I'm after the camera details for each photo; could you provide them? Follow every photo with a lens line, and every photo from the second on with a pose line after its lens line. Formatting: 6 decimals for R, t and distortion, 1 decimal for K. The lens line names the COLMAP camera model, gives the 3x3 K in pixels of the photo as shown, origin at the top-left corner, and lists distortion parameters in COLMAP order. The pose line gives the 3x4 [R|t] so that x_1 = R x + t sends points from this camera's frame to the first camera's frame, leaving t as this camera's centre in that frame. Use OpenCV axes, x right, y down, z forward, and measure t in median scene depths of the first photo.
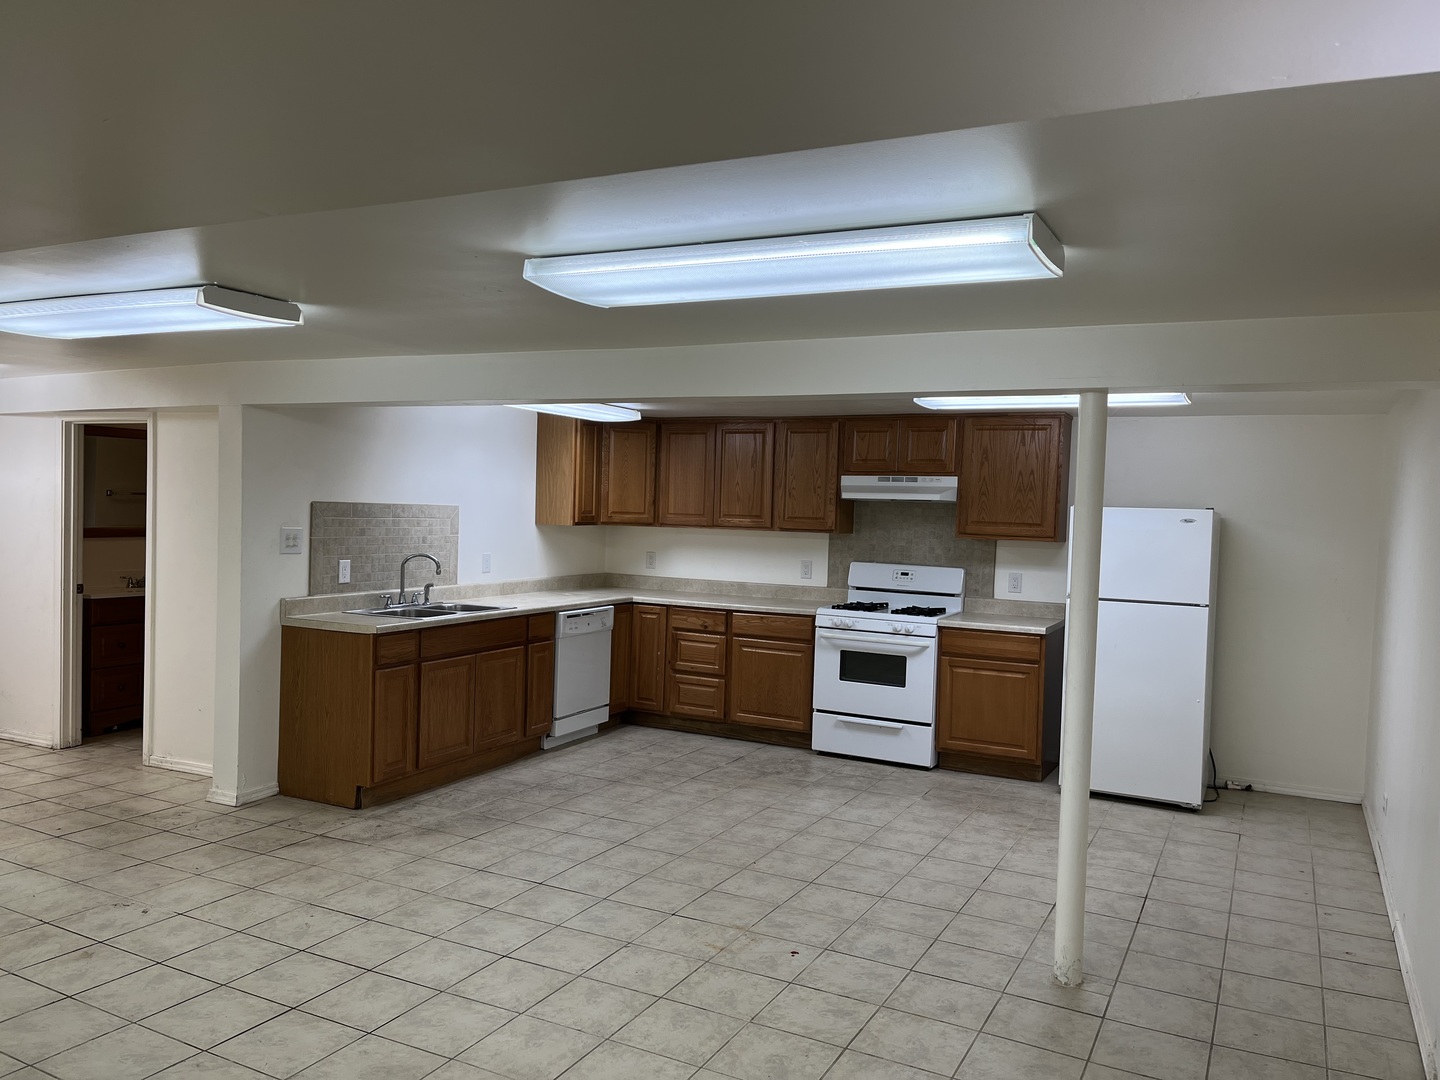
lens RADIAL K [[1101.1, 0, 718.4], [0, 1101.1, 540.2], [0, 0, 1]] dist [0.001293, -0.019238]
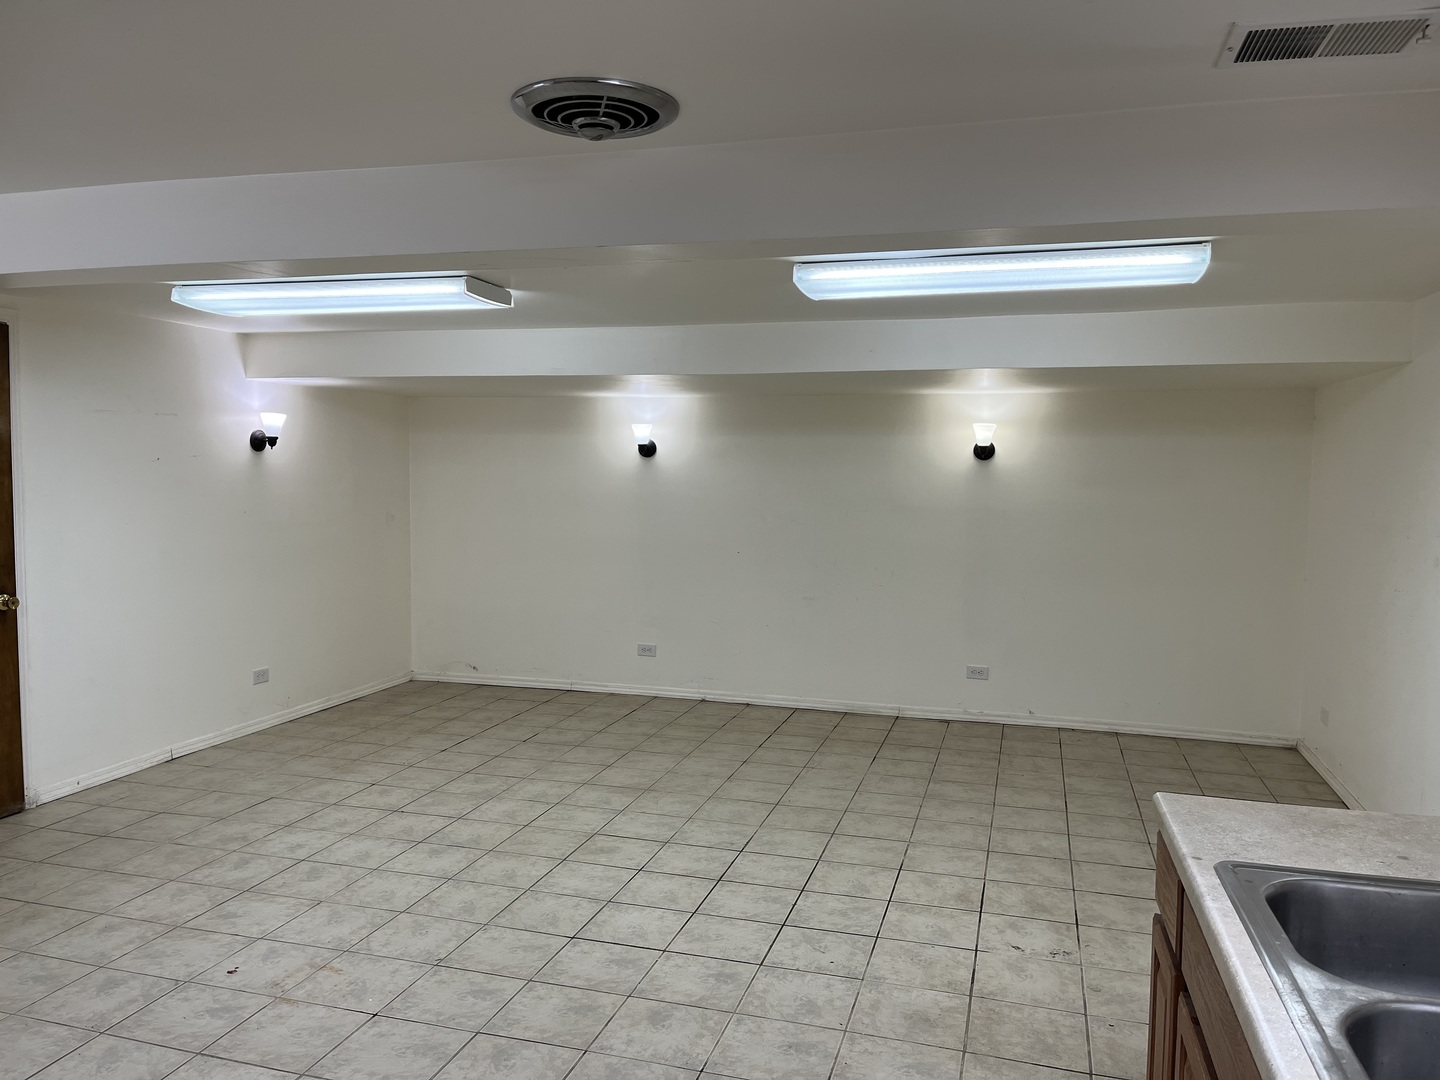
lens RADIAL K [[1101.1, 0, 720.2], [0, 1101.1, 540.6], [0, 0, 1]] dist [0.001293, -0.019238]
pose [[-0.980125, -0.036823, -0.194935, -0.125533], [-0.055781, 0.994133, 0.092674, -0.051907], [0.190378, 0.101706, -0.976428, 1.953081]]
